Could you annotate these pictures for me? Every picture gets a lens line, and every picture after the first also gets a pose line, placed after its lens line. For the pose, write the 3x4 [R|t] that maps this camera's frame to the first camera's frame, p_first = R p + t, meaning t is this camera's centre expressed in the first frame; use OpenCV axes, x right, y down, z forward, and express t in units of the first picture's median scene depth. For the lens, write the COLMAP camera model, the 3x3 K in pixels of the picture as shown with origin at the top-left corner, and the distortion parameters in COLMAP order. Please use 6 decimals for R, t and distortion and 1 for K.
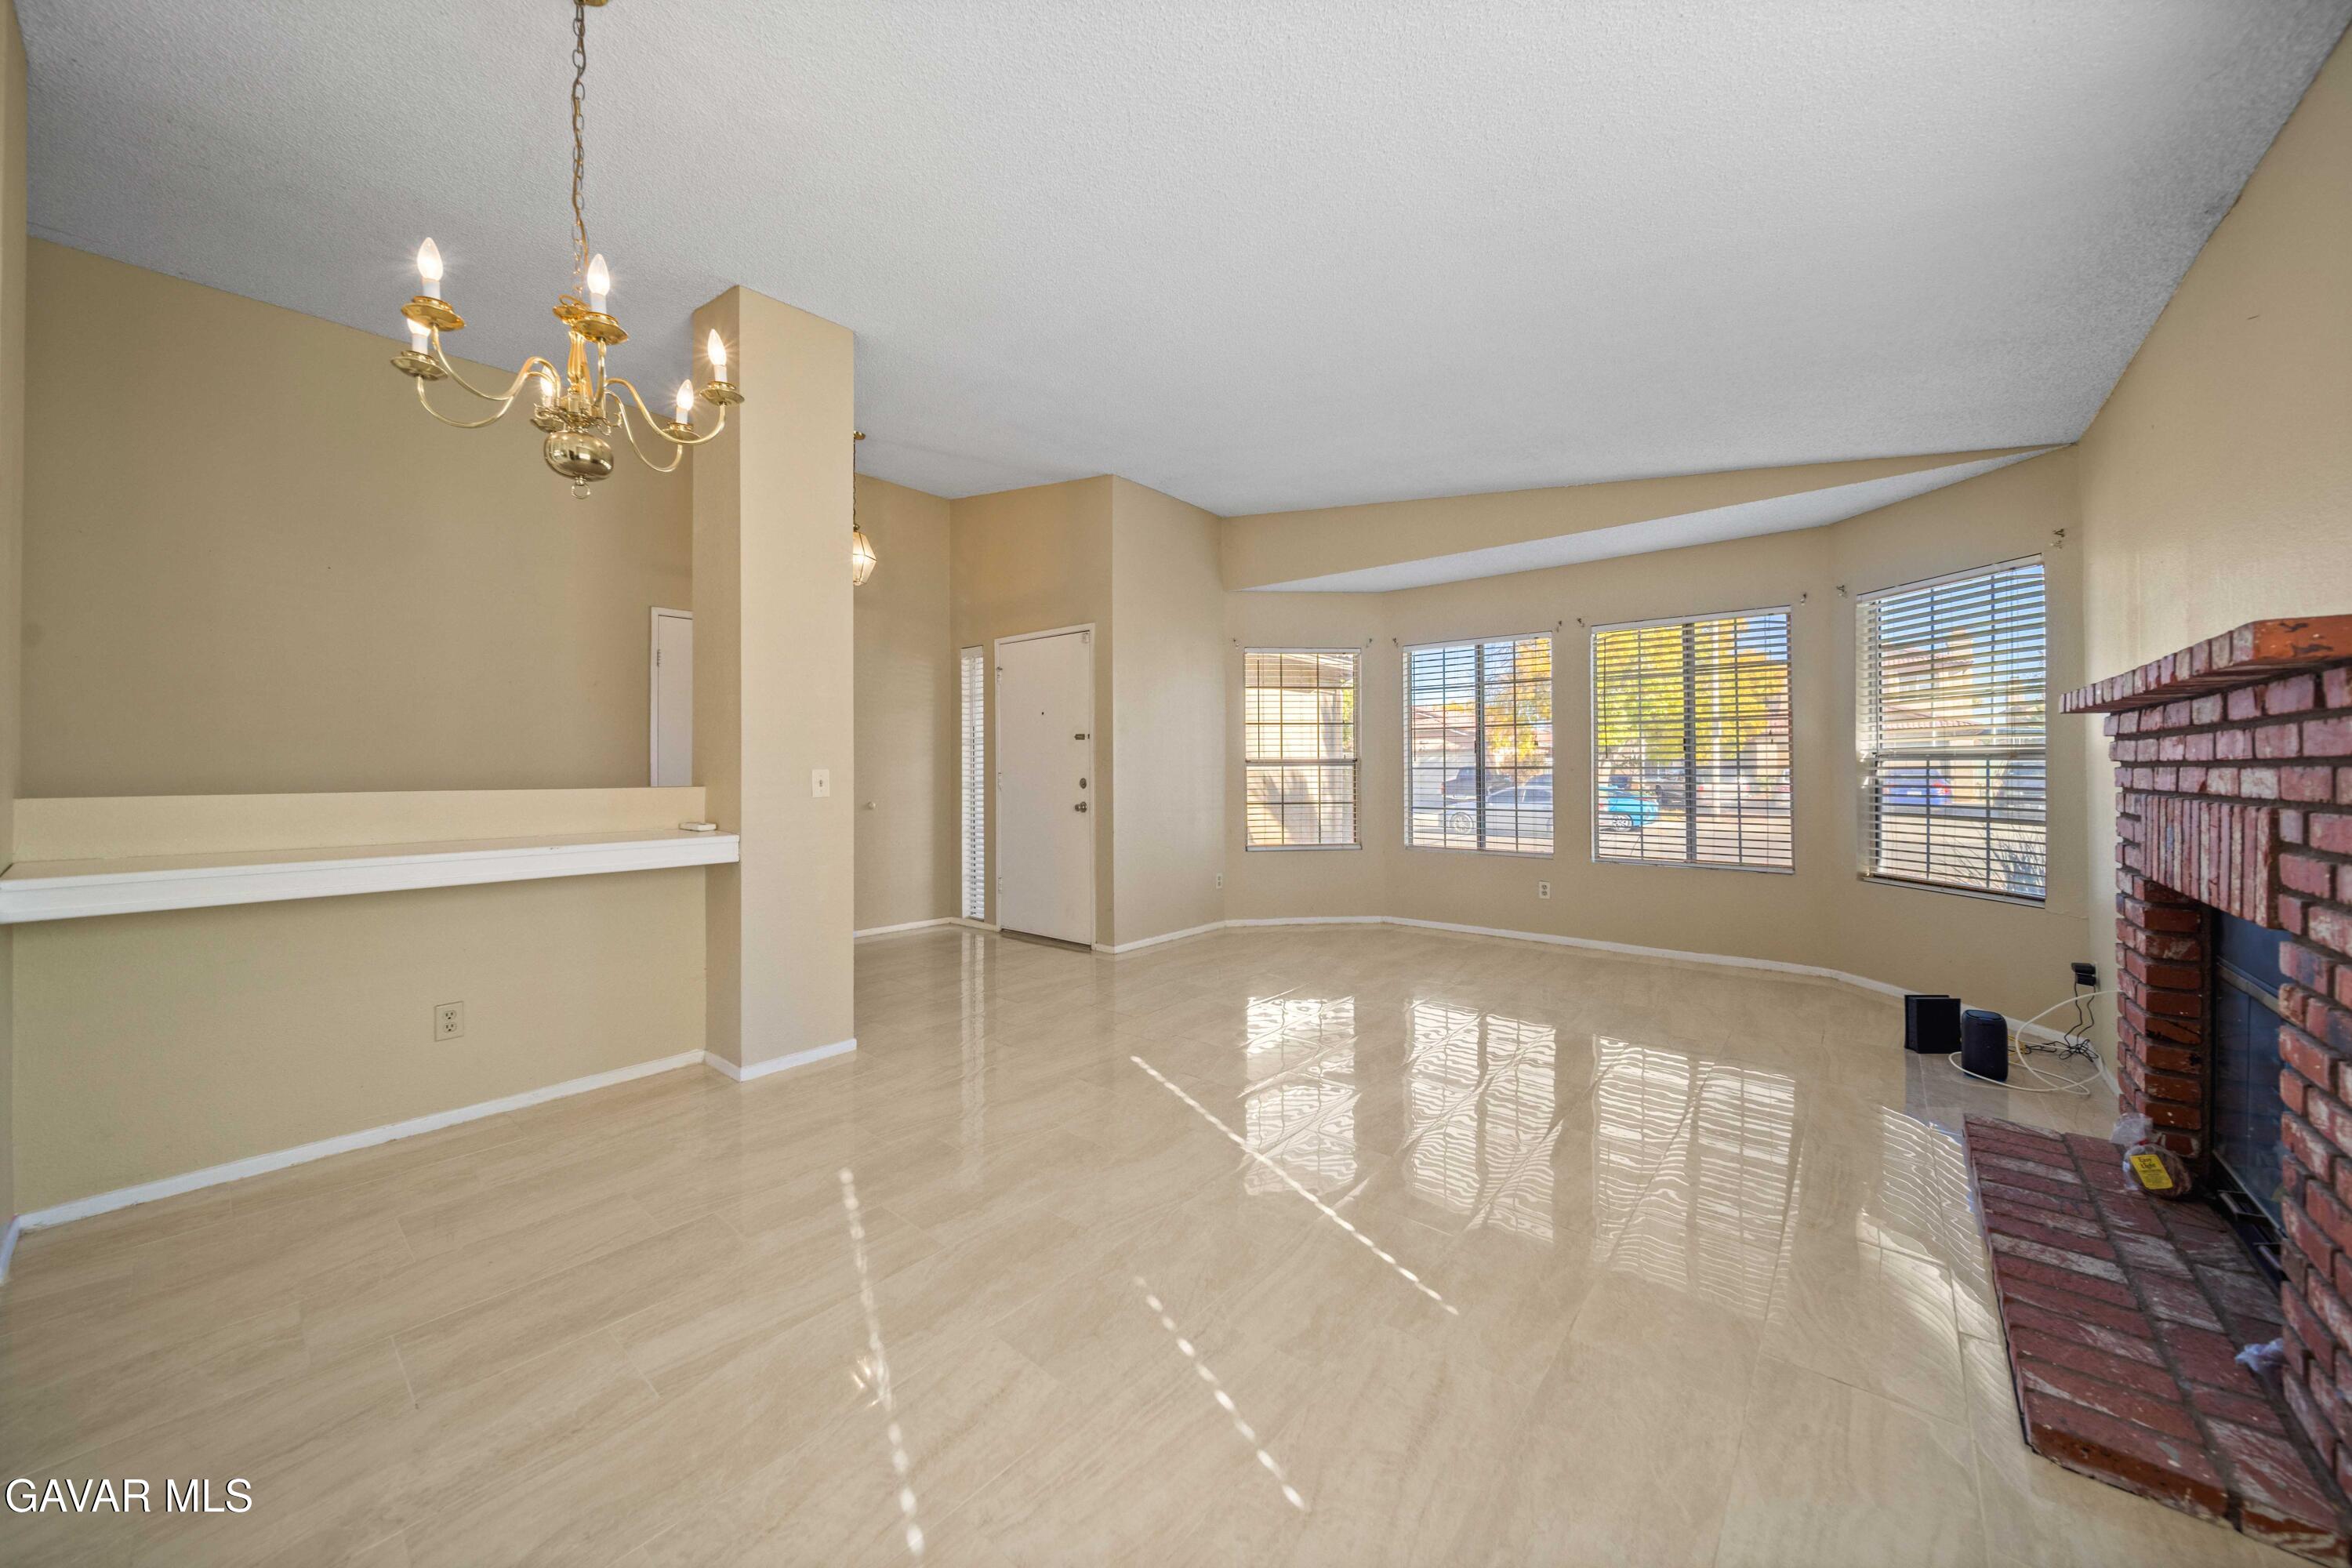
lens RADIAL K [[831.5, 0, 1173.5], [0, 831.5, 766.2], [0, 0, 1]] dist [0.001095, -0.001969]
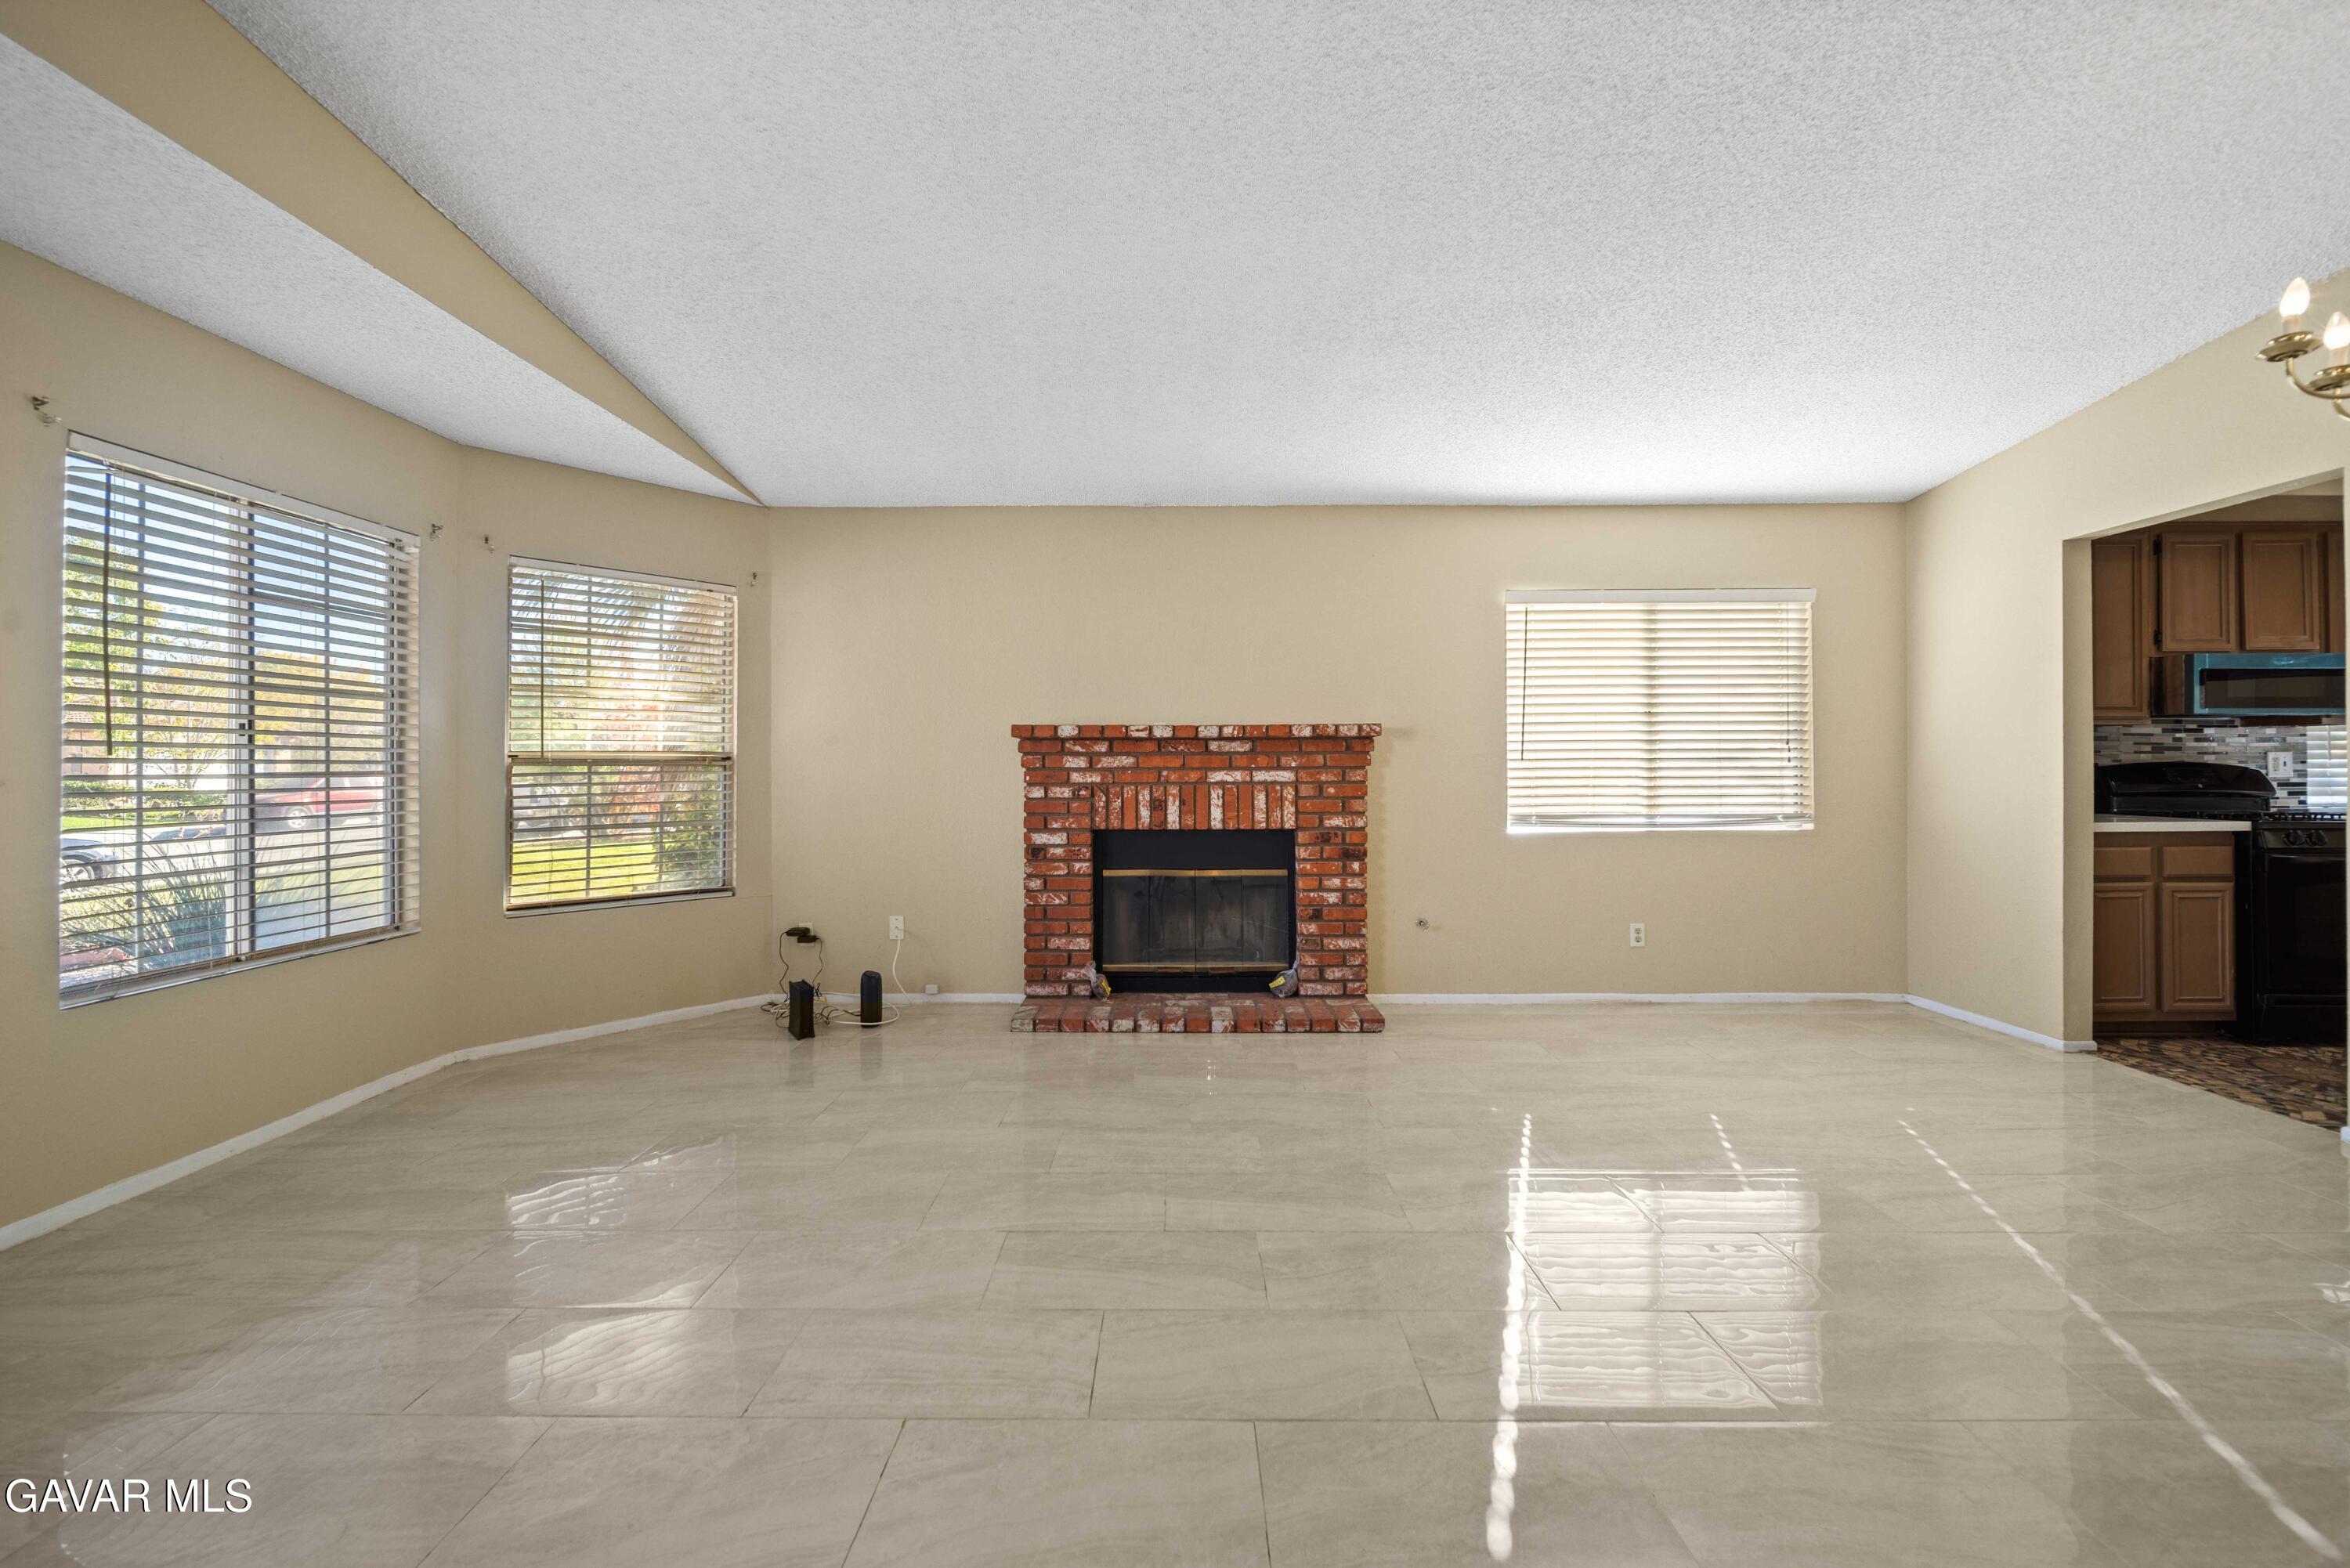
lens RADIAL K [[830.7, 0, 1172.5], [0, 830.7, 766.2], [0, 0, 1]] dist [0.001095, -0.001969]
pose [[-0.638366, 0.005710, 0.769711, -0.238015], [0.005326, 0.999981, -0.003001, -0.000960], [-0.769714, 0.002184, -0.638385, 1.332046]]
